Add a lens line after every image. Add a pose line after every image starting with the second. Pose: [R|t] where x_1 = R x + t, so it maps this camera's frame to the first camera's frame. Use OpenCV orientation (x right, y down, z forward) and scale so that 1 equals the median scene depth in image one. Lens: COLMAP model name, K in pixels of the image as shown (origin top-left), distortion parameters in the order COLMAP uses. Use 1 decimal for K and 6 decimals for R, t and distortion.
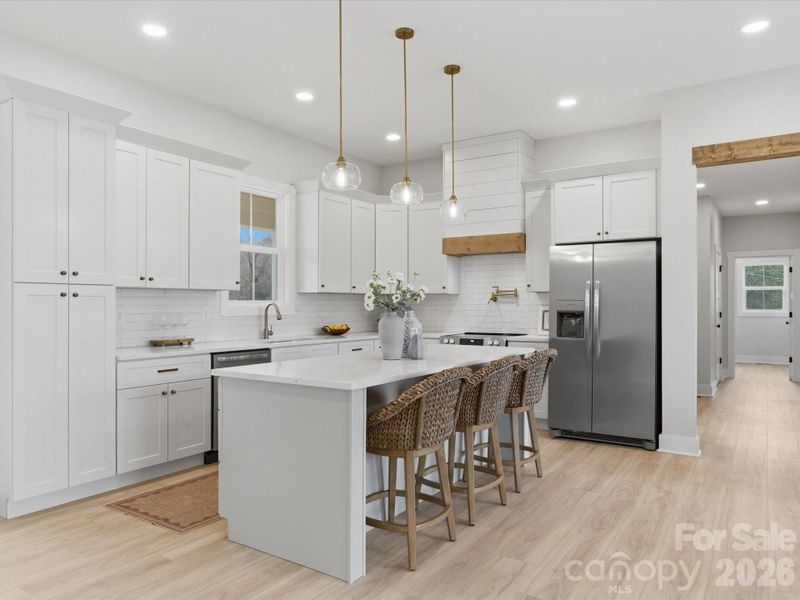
lens RADIAL K [[556.4, 0, 387.2], [0, 556.4, 301.6], [0, 0, 1]] dist [-0.012817, 0.004898]
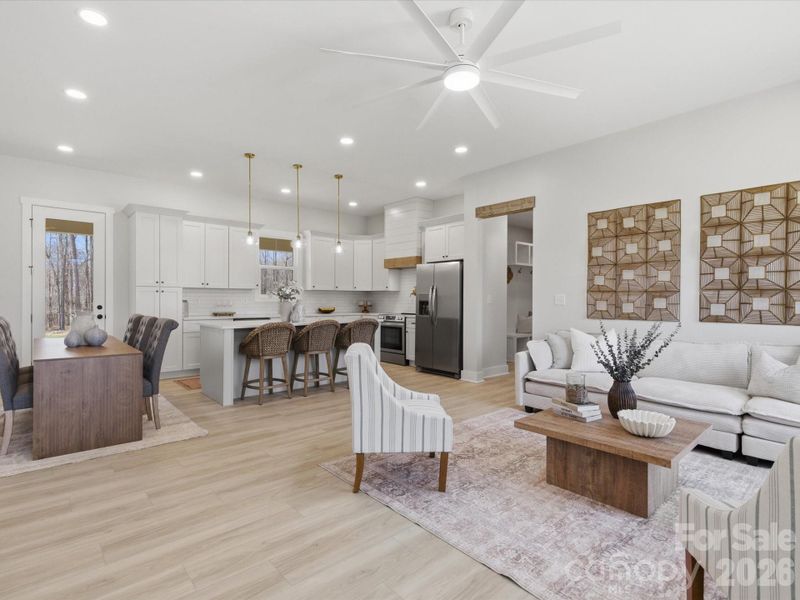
lens RADIAL K [[396.0, 0, 389.1], [0, 396.0, 301.4], [0, 0, 1]] dist [-0.011439, 0.001540]
pose [[0.967739, 0.007228, -0.251851, 0.587005], [-0.004126, 0.999909, 0.012842, 0.004509], [0.251921, -0.011389, 0.967681, -0.283381]]
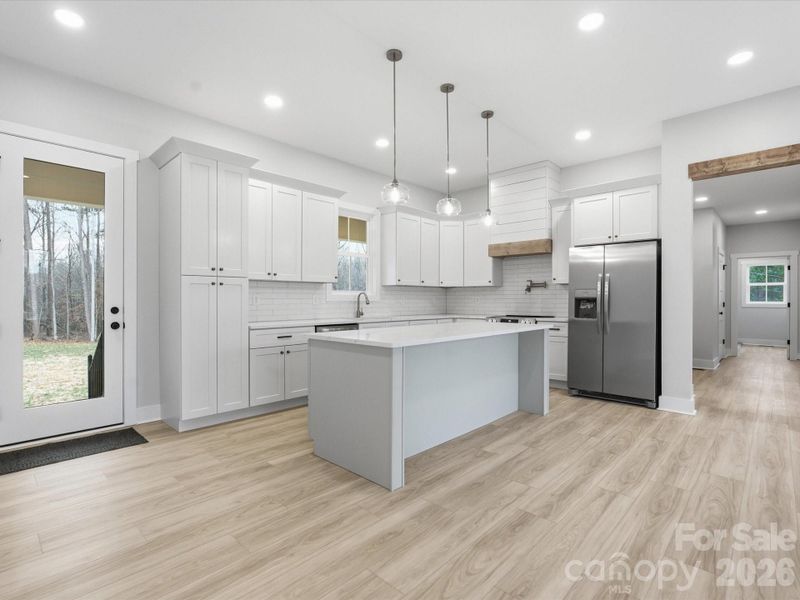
lens RADIAL K [[396.0, 0, 397.1], [0, 396.0, 298.7], [0, 0, 1]] dist [-0.011439, 0.001540]
pose [[0.986152, 0.001194, -0.165840, 0.055287], [-0.000641, 0.999994, 0.003389, 0.017950], [0.165843, -0.003236, 0.986147, 0.027115]]
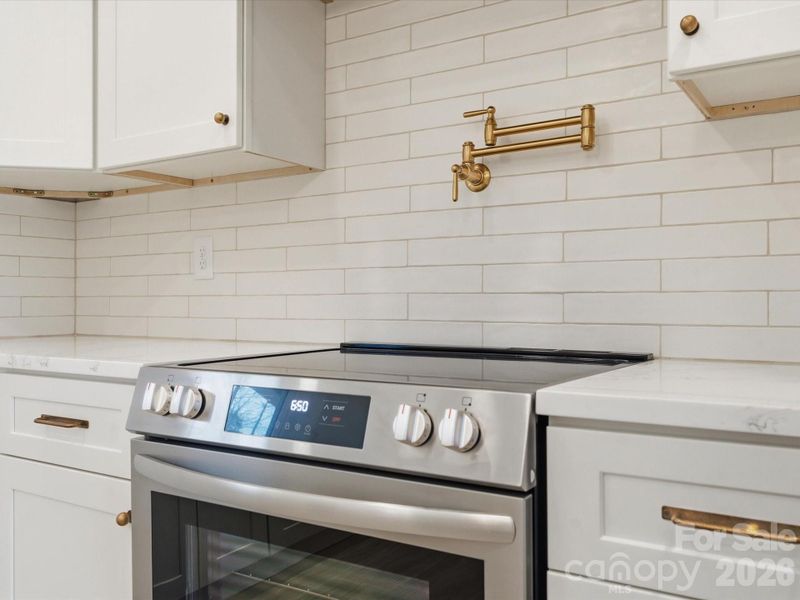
lens RADIAL K [[698.0, 0, 402.1], [0, 698.0, 298.4], [0, 0, 1]] dist [-0.015900, 0.036503]
pose [[0.999836, -0.006295, 0.017001, 0.224696], [0.006157, 0.999948, 0.008143, 0.050471], [-0.017051, -0.008037, 0.999822, 1.045643]]
